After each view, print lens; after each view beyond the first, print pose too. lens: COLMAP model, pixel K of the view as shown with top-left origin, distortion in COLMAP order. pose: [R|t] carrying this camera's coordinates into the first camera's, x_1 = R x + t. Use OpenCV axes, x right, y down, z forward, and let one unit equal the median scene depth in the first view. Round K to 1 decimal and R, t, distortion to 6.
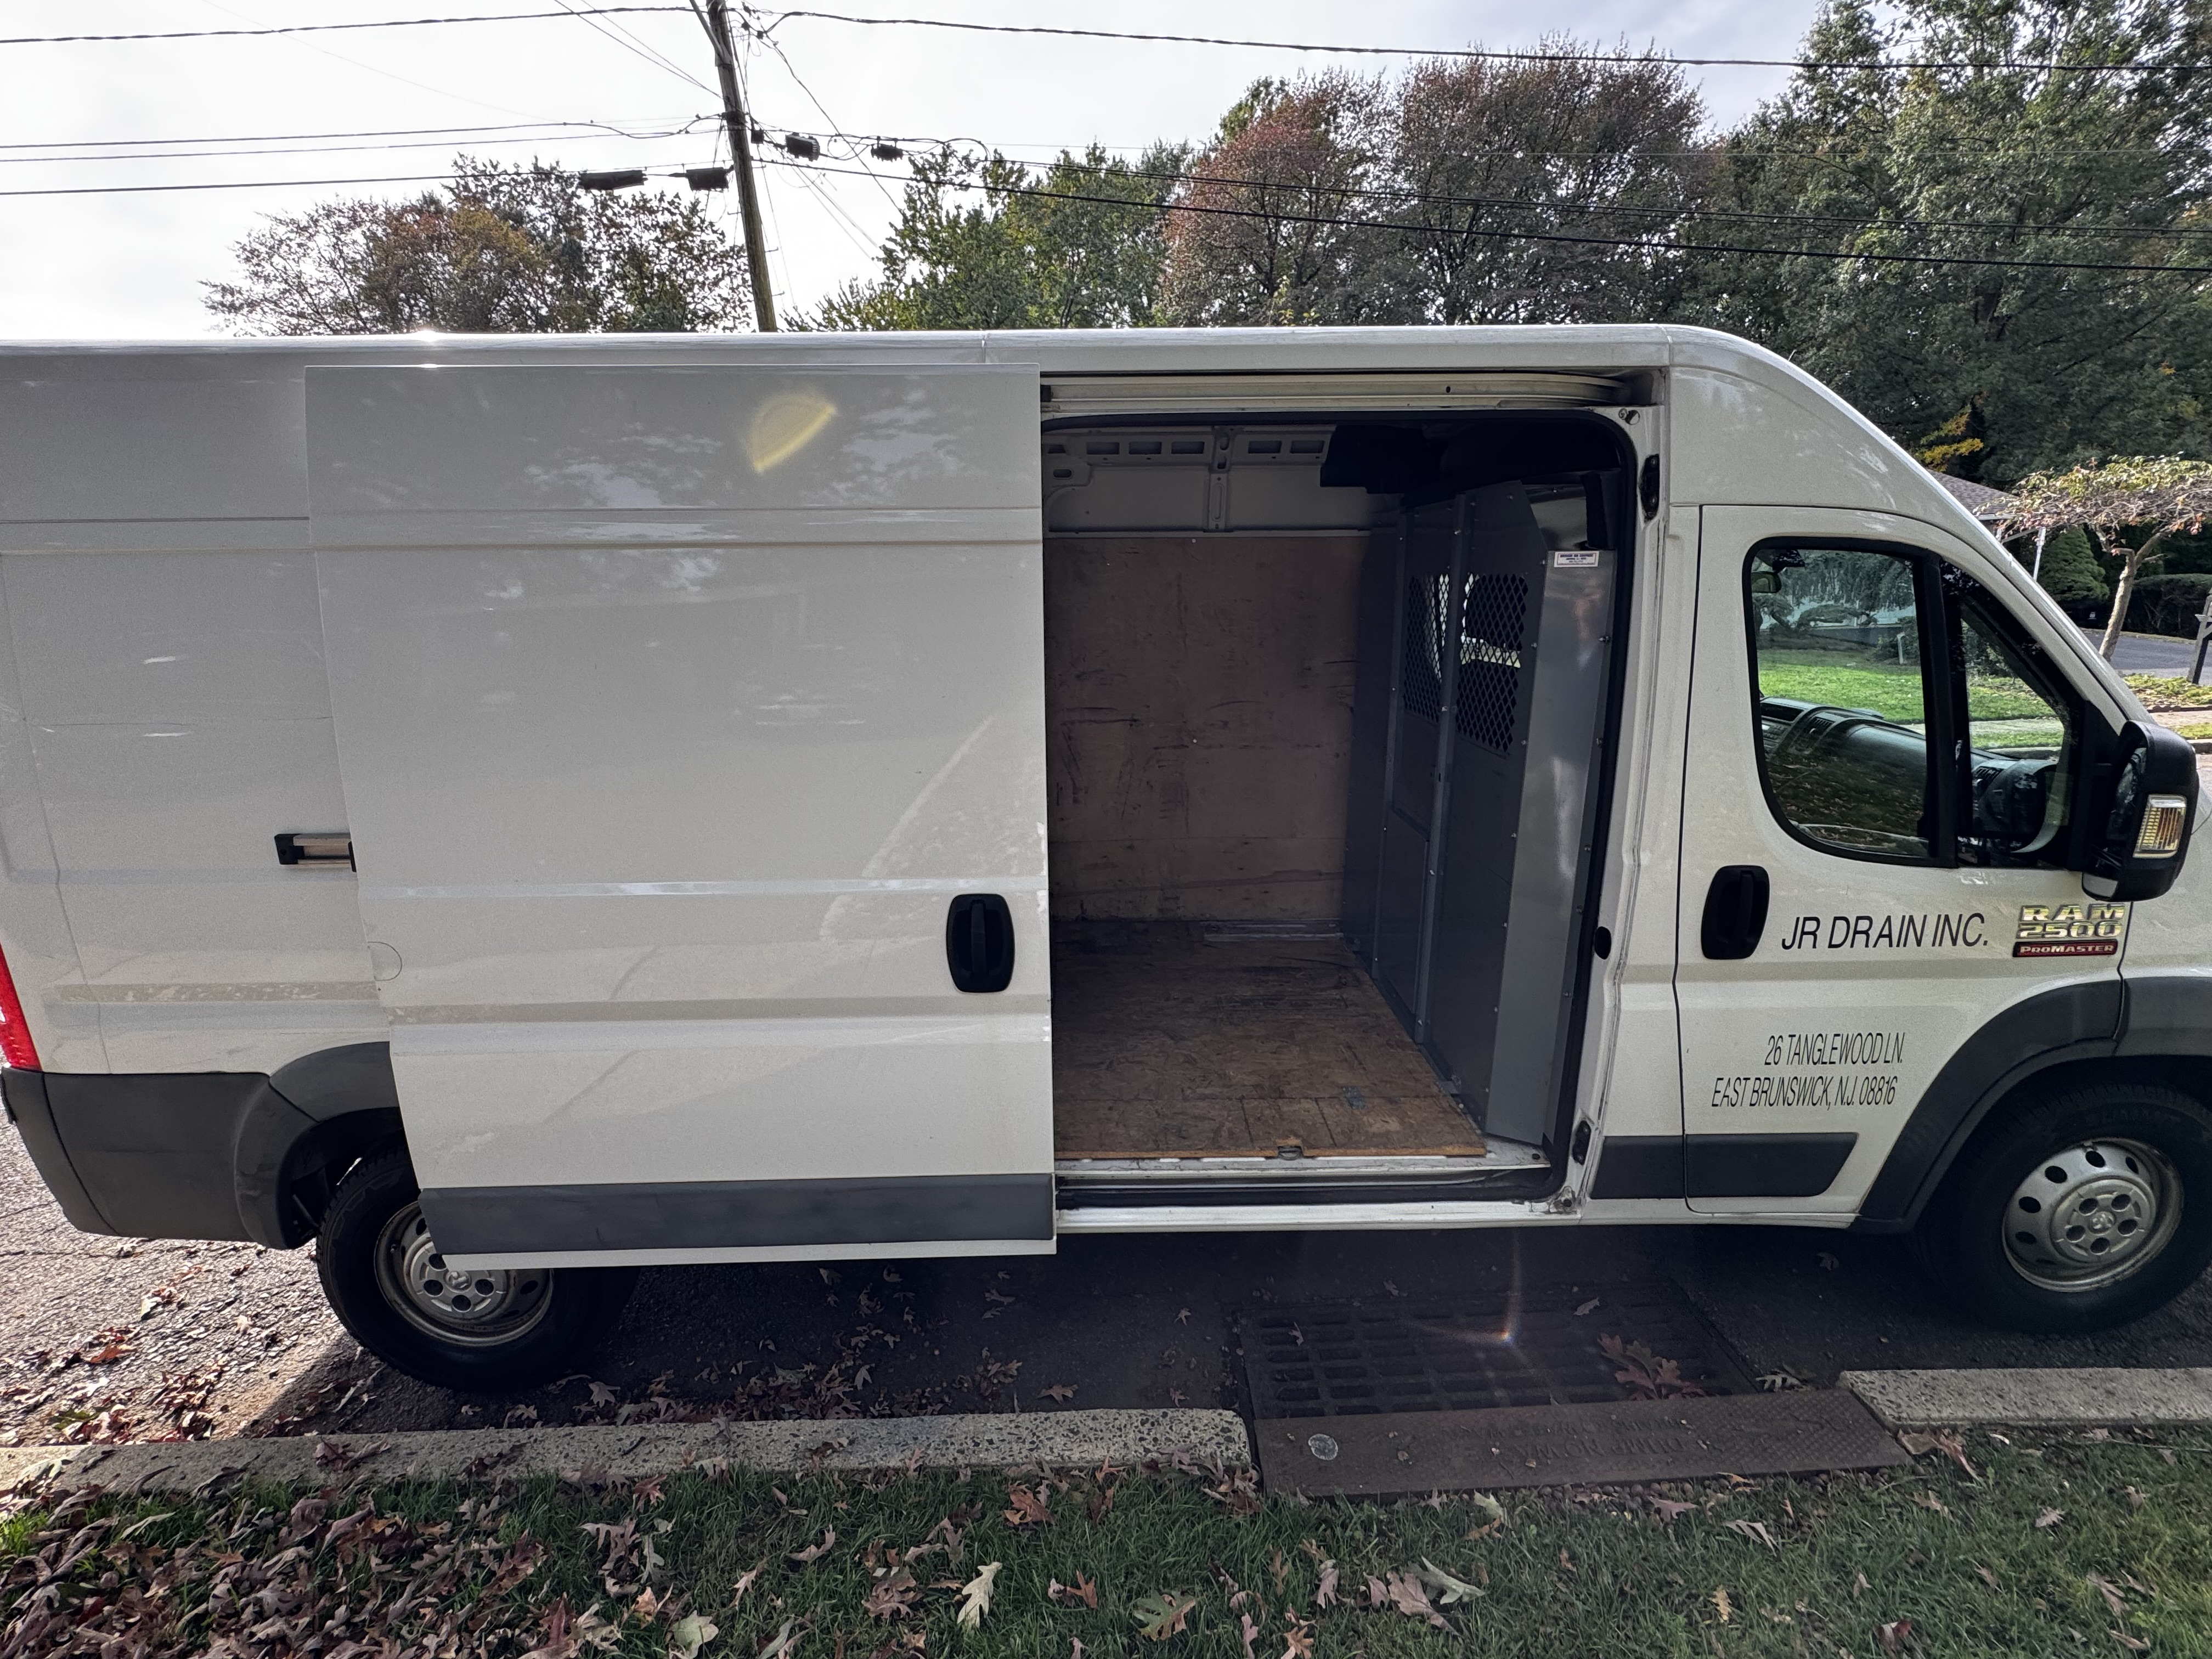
lens RADIAL K [[978.0, 0, 1101.8], [0, 978.0, 832.1], [0, 0, 1]] dist [-0.003799, -0.000121]
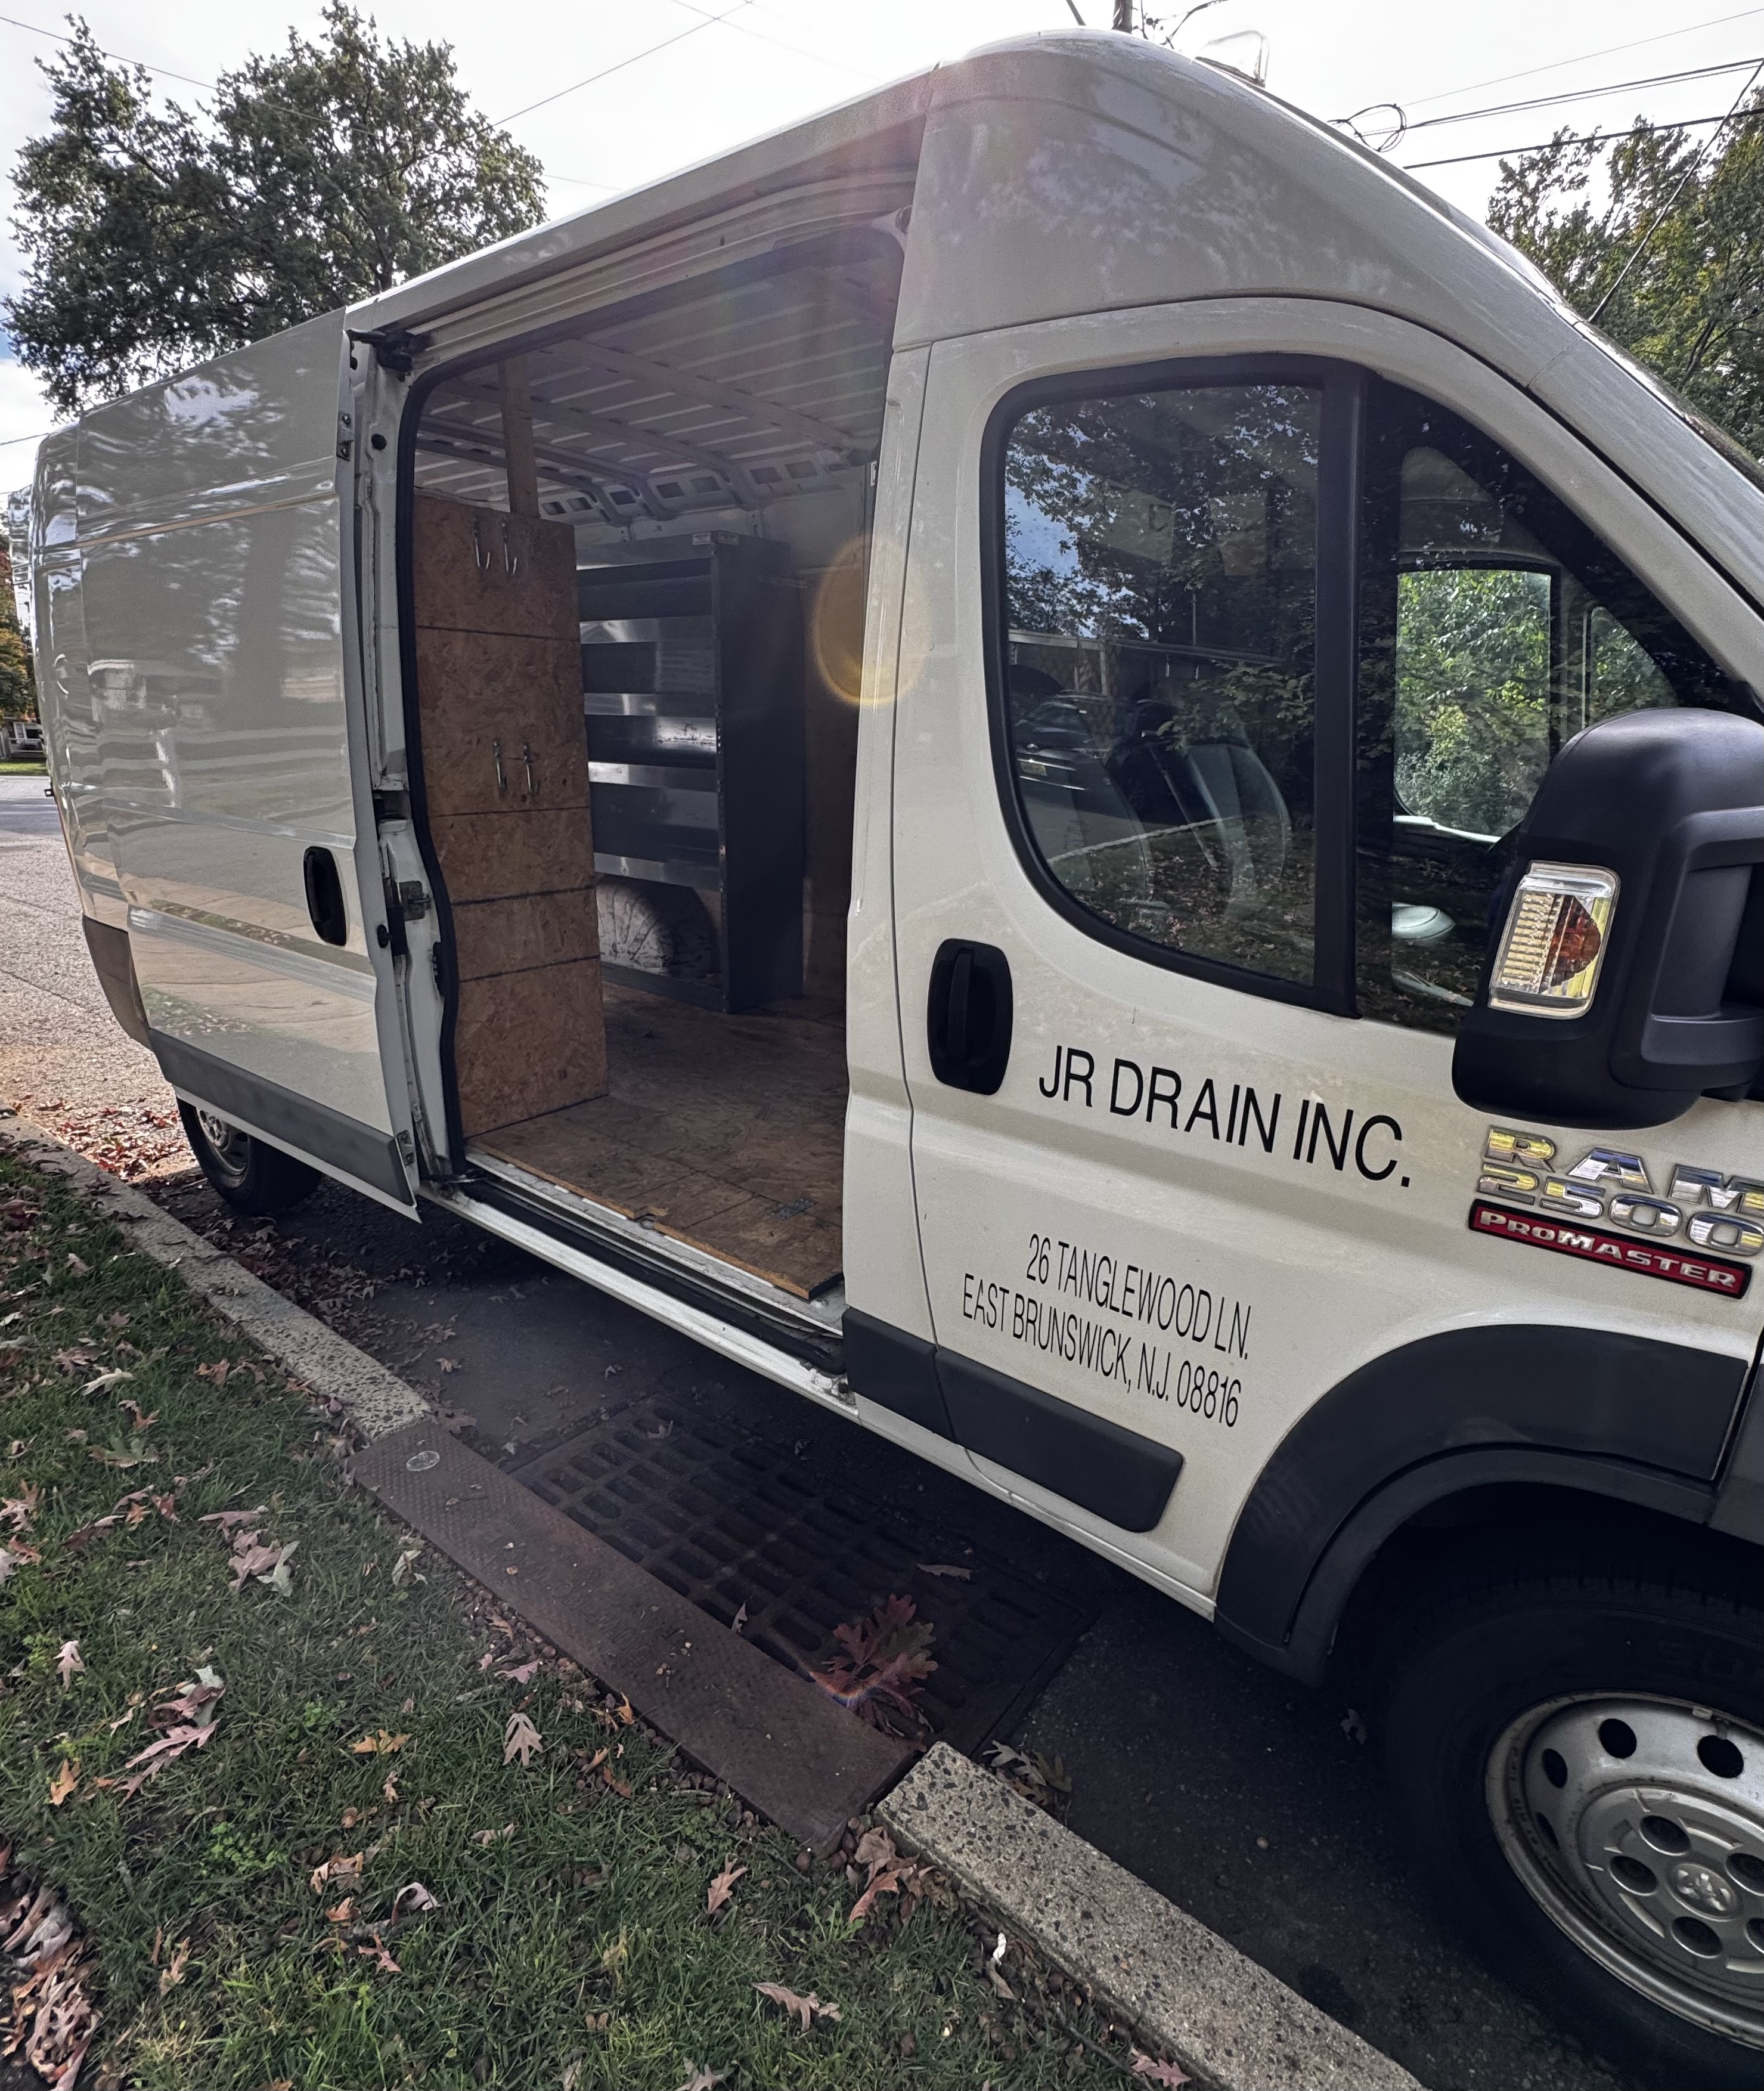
lens RADIAL K [[1058.5, 0, 851.7], [0, 1058.5, 1073.7], [0, 0, 1]] dist [-0.002026, -0.001583]
pose [[0.774877, 0.227916, -0.589593, 0.918321], [-0.185996, 0.973653, 0.131933, 0.037413], [0.604129, 0.007430, 0.796852, 0.360960]]
